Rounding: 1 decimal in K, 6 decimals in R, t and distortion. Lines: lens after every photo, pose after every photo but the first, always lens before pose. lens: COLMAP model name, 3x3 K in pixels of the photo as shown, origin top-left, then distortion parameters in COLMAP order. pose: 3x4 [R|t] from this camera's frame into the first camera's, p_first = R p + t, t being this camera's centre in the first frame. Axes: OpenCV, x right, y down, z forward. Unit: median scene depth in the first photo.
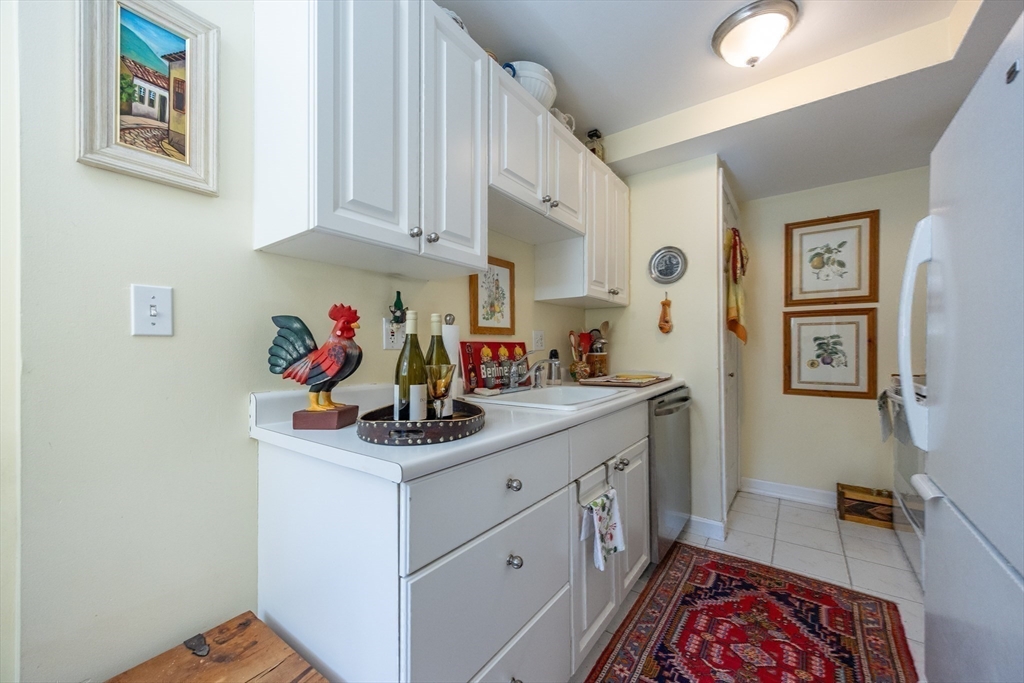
lens RADIAL K [[392.4, 0, 517.5], [0, 392.4, 347.4], [0, 0, 1]] dist [0.005398, -0.002107]
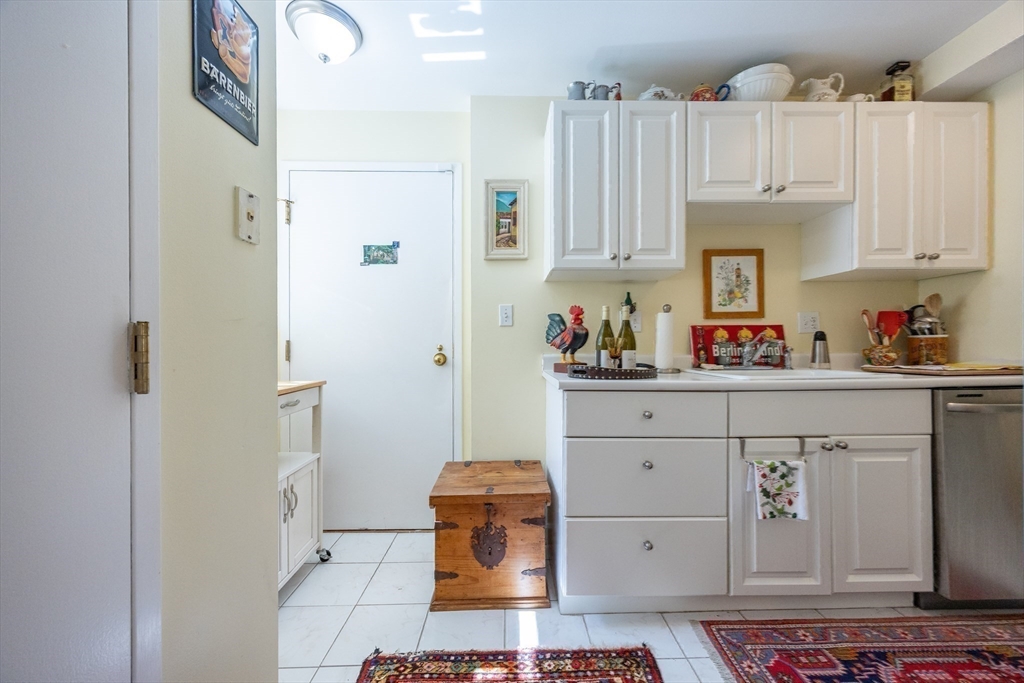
lens RADIAL K [[392.4, 0, 509.4], [0, 392.4, 343.0], [0, 0, 1]] dist [0.005398, -0.002107]
pose [[0.585492, -0.003916, -0.810669, 0.611884], [0.003600, 0.999991, -0.002230, 0.047998], [0.810671, -0.001612, 0.585500, -0.219456]]
